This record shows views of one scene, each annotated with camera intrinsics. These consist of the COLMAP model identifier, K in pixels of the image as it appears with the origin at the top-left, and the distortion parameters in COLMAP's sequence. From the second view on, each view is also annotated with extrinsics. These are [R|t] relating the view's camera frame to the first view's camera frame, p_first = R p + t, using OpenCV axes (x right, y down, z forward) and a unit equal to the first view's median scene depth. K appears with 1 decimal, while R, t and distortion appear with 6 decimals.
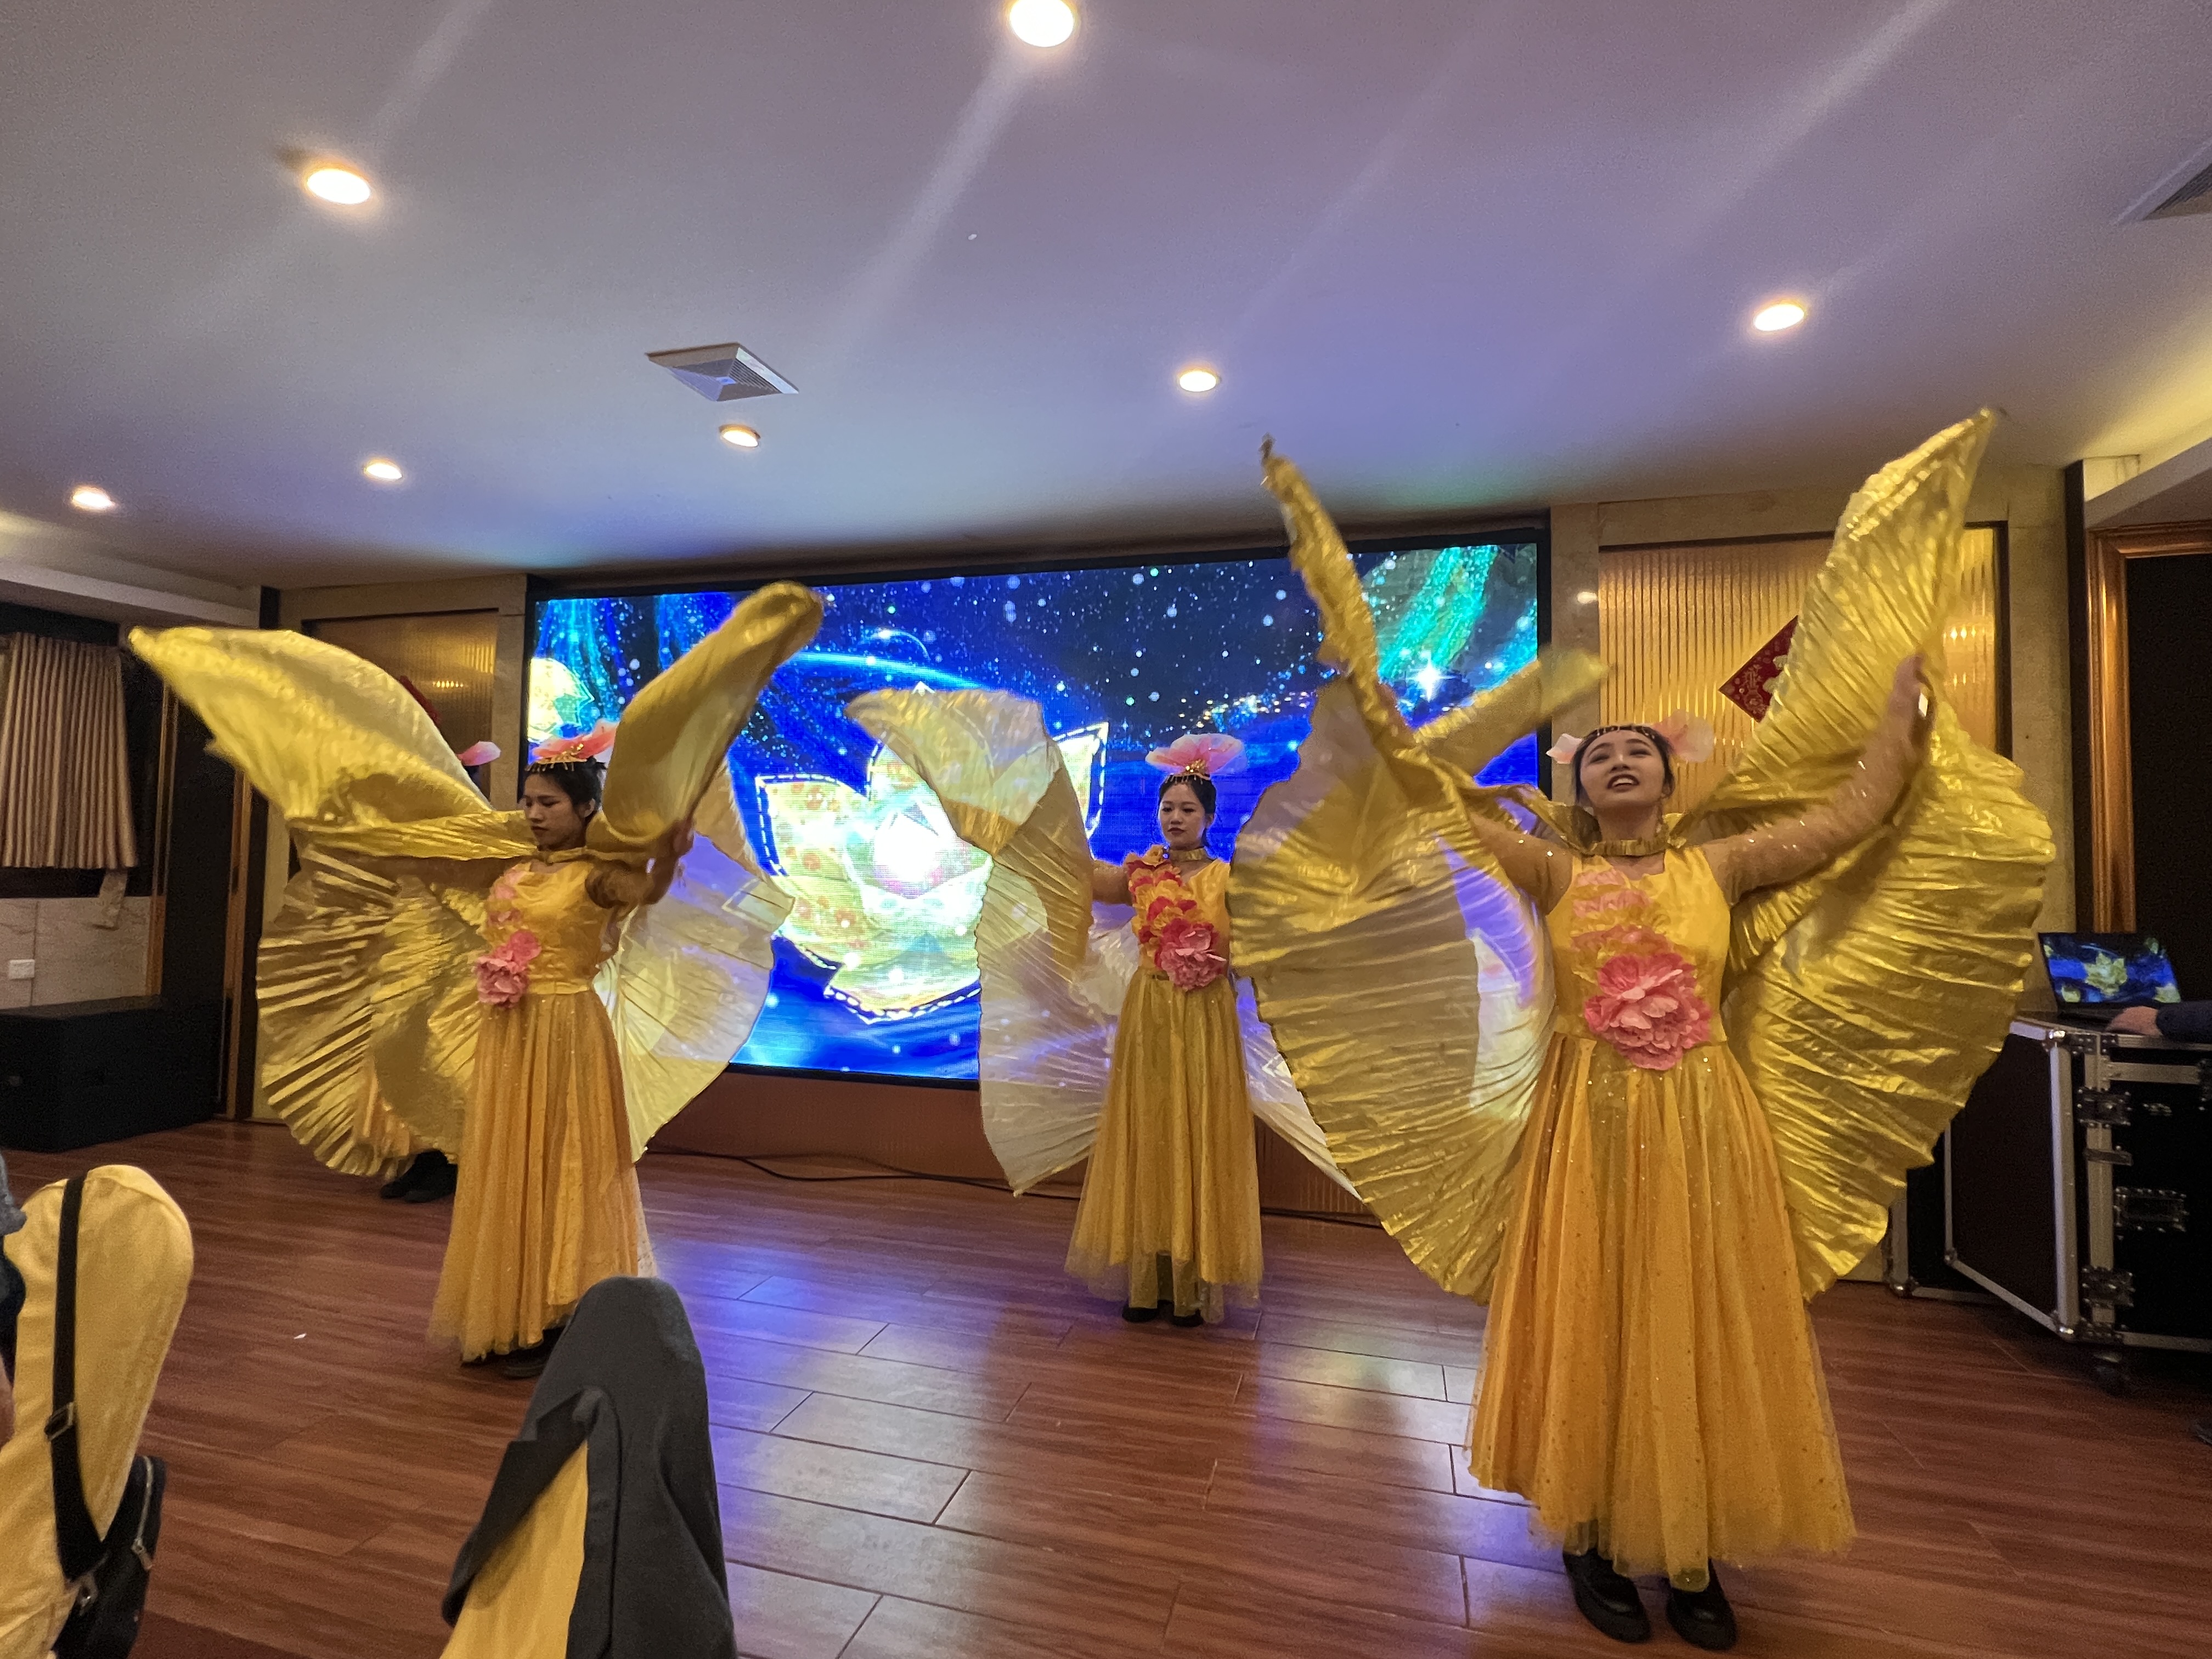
lens RADIAL K [[1073.6, 0, 1112.0], [0, 1073.6, 802.6], [0, 0, 1]] dist [0.004226, 0.000701]
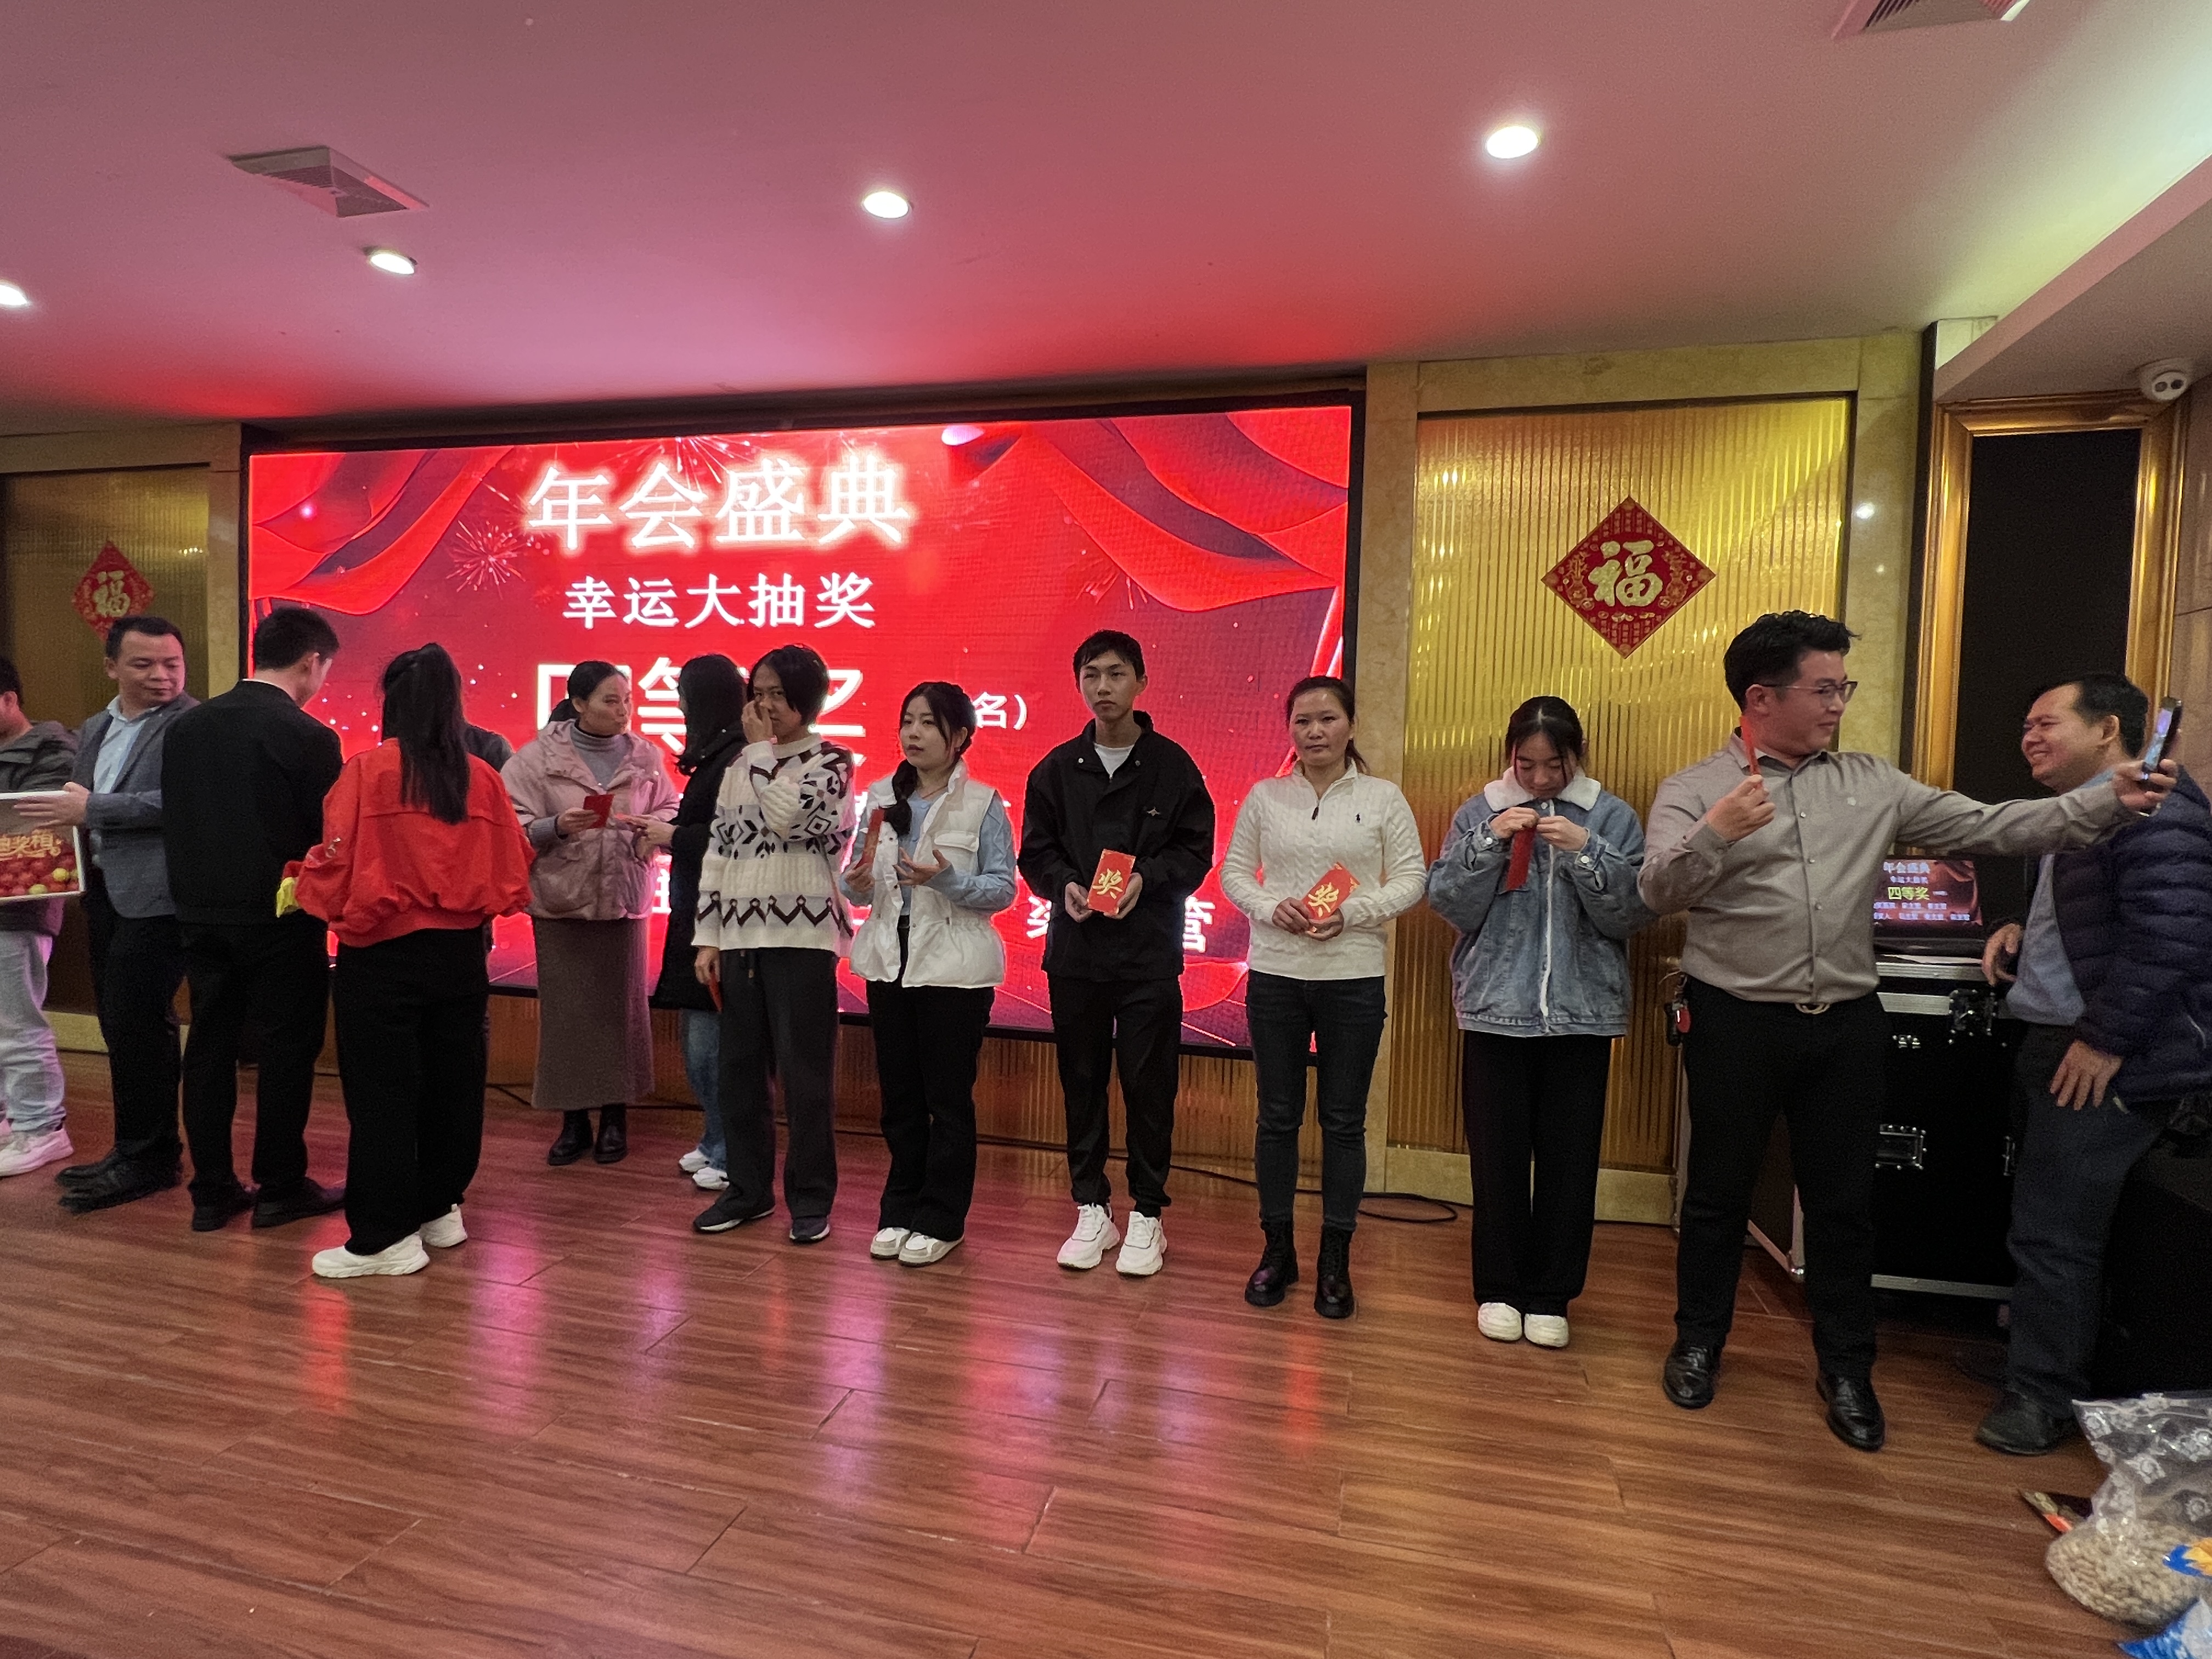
lens RADIAL K [[1223.1, 0, 1101.0], [0, 1223.1, 804.6], [0, 0, 1]] dist [-0.004167, 0.008082]
pose [[0.999822, 0.015509, 0.010727, 0.218748], [-0.016270, 0.997058, 0.074910, 0.012288], [-0.009533, -0.075071, 0.997133, -0.020122]]
